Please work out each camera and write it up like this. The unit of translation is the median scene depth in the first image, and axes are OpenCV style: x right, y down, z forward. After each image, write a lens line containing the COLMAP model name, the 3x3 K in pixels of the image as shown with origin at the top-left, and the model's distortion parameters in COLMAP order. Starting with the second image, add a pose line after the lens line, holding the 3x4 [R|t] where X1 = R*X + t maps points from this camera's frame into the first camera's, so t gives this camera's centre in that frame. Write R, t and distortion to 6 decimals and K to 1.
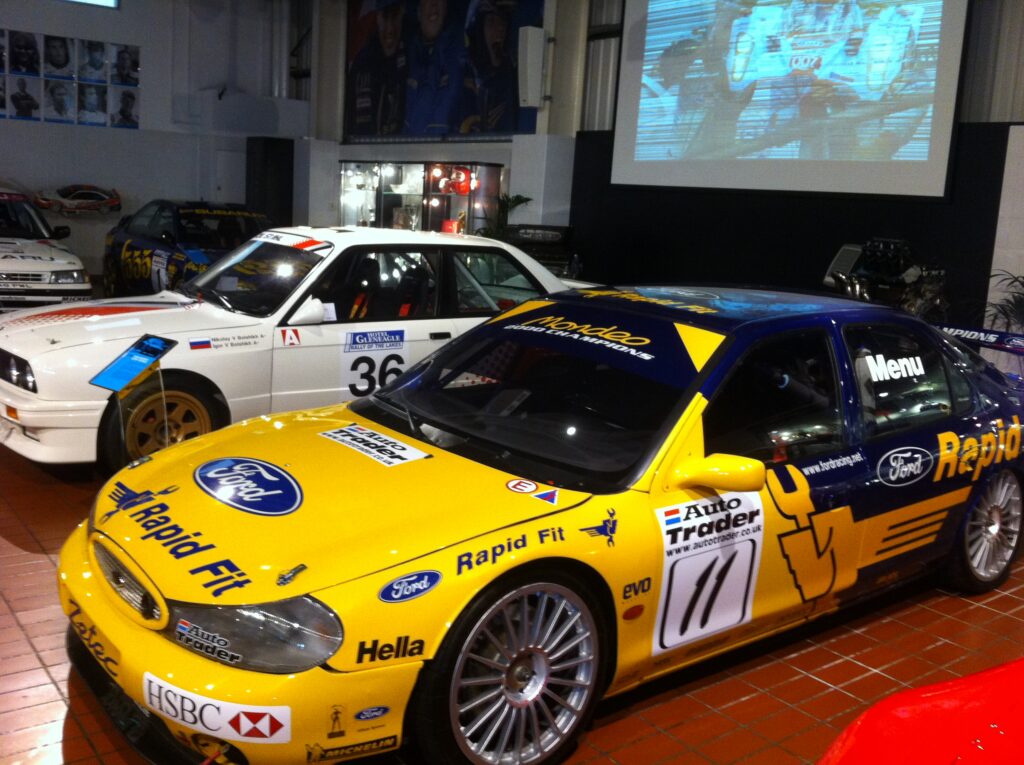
lens RADIAL K [[959.6, 0, 512.0], [0, 959.6, 378.7], [0, 0, 1]] dist [-0.023408, 0.000000]
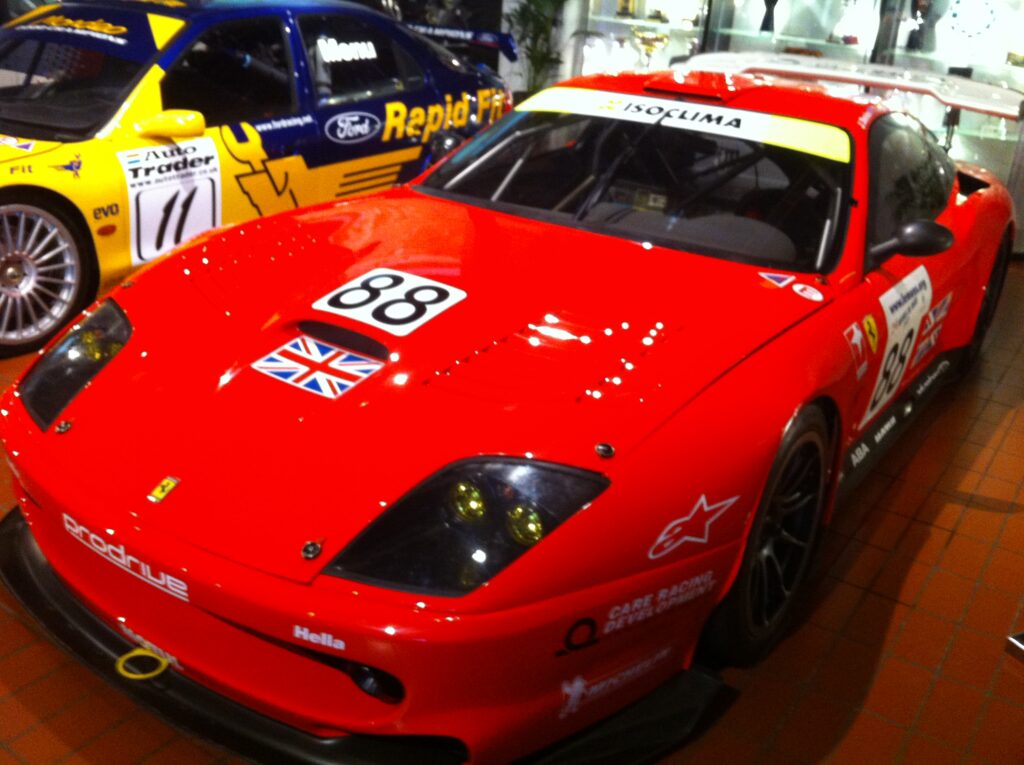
lens RADIAL K [[959.6, 0, 510.5], [0, 959.6, 387.0], [0, 0, 1]] dist [-0.023408, 0.000000]
pose [[0.945099, -0.130767, 0.299479, 0.213884], [0.049807, 0.963379, 0.263476, 0.120909], [-0.322966, -0.234095, 0.917002, -0.428894]]
